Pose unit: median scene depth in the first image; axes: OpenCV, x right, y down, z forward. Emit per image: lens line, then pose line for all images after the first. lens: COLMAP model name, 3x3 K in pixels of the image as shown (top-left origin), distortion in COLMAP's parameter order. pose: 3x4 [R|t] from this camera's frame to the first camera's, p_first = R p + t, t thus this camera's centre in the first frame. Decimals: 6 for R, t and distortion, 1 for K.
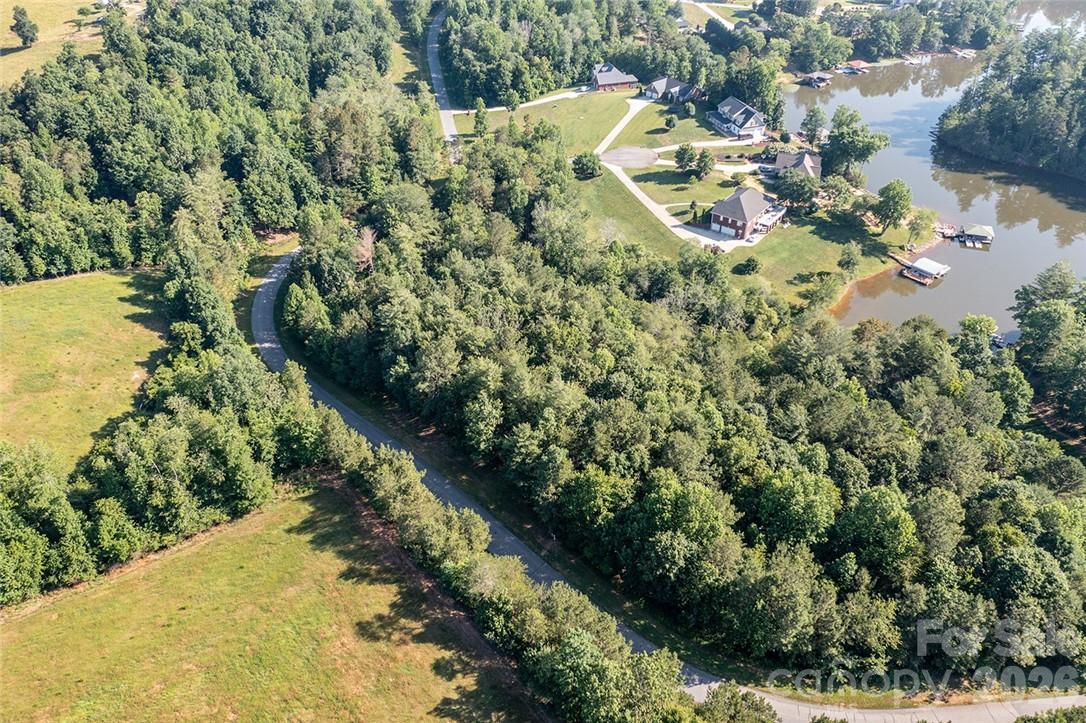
lens RADIAL K [[859.7, 0, 539.6], [0, 859.7, 349.0], [0, 0, 1]] dist [-0.022082, 0.014486]
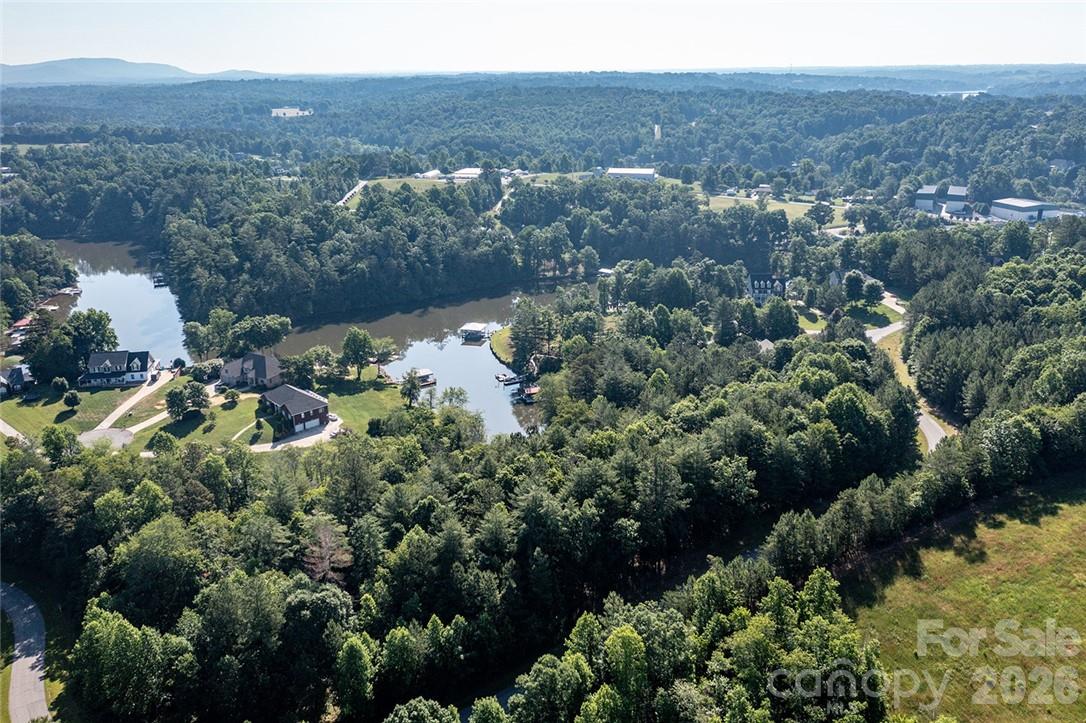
lens RADIAL K [[859.7, 0, 539.6], [0, 859.7, 349.0], [0, 0, 1]] dist [-0.022082, 0.014486]
pose [[0.175955, -0.312557, 0.933460, -0.608733], [0.583679, 0.796712, 0.156746, -0.204633], [-0.792691, 0.517261, 0.322618, 0.434517]]
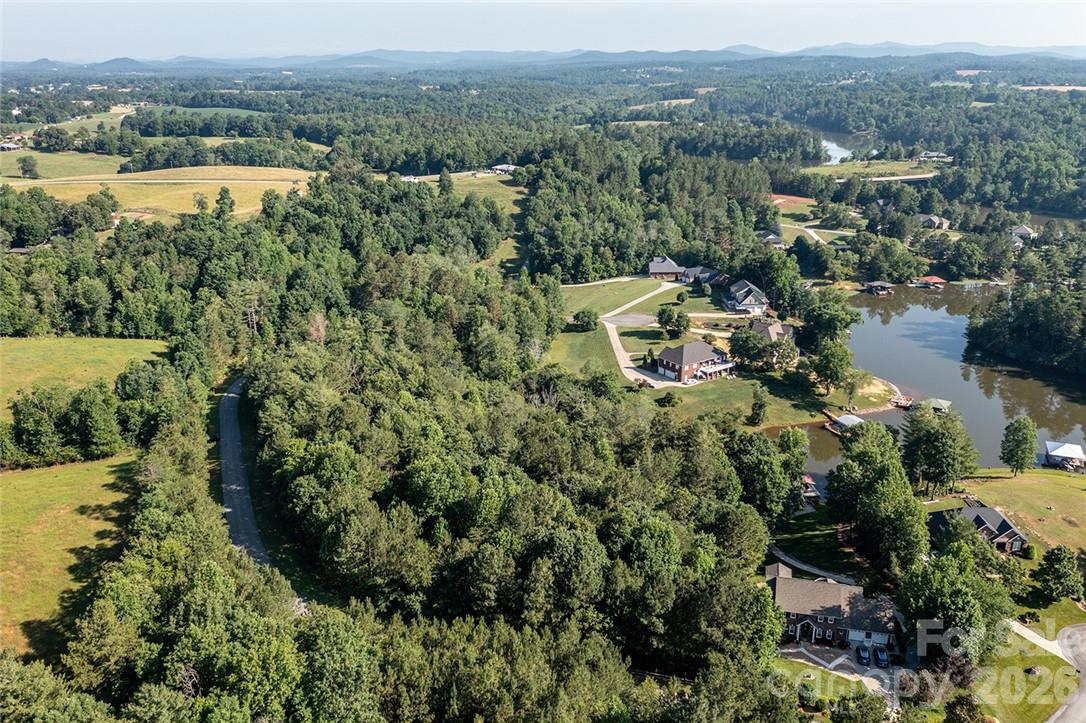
lens RADIAL K [[859.7, 0, 539.6], [0, 859.7, 349.0], [0, 0, 1]] dist [-0.022082, 0.014486]
pose [[0.945920, 0.089406, -0.311836, 0.394354], [-0.176451, 0.948435, -0.263318, 0.144558], [0.272214, 0.304101, 0.912919, -0.041183]]
